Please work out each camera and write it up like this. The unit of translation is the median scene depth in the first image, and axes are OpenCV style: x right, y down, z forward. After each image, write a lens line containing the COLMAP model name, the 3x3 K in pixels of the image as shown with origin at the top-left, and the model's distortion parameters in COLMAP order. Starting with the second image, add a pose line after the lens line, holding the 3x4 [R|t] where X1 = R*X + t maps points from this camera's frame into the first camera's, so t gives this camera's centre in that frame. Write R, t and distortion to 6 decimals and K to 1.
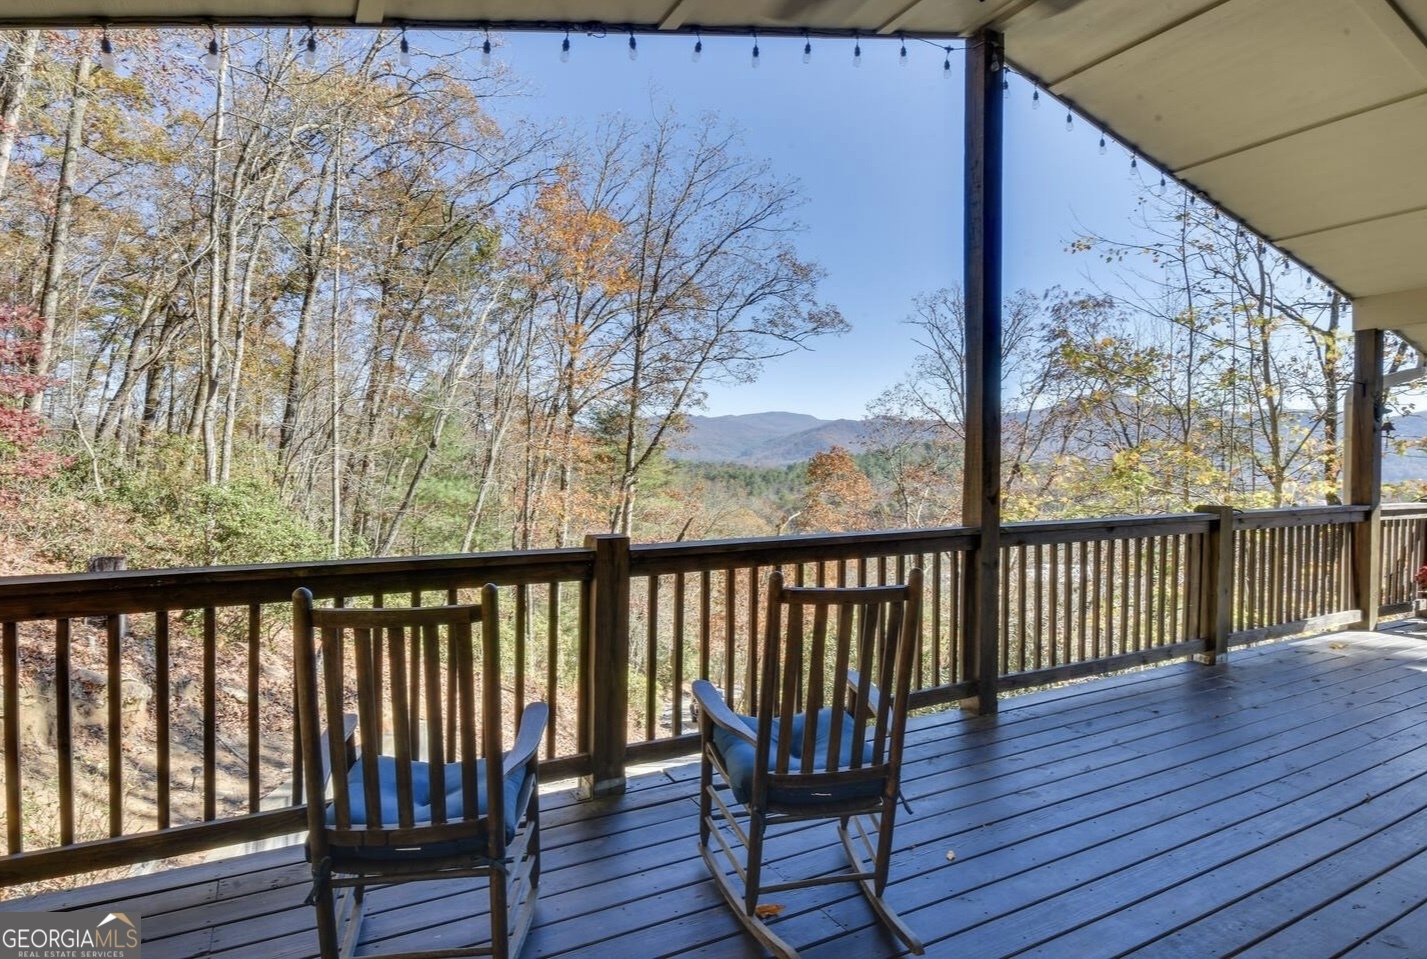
lens RADIAL K [[703.2, 0, 705.1], [0, 703.2, 466.4], [0, 0, 1]] dist [-0.002757, -0.004850]
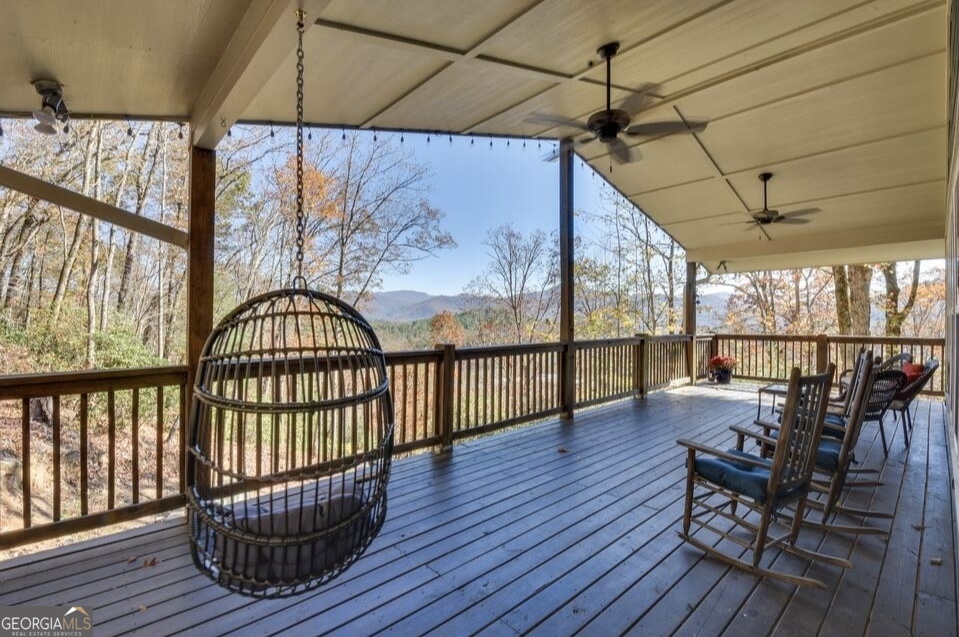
lens RADIAL K [[429.7, 0, 474.1], [0, 429.7, 316.8], [0, 0, 1]] dist [0.003829, 0.000248]
pose [[0.952879, -0.000510, 0.303349, -0.107835], [0.004981, 0.999890, -0.013965, 0.005651], [-0.303309, 0.014818, 0.952777, -0.094696]]
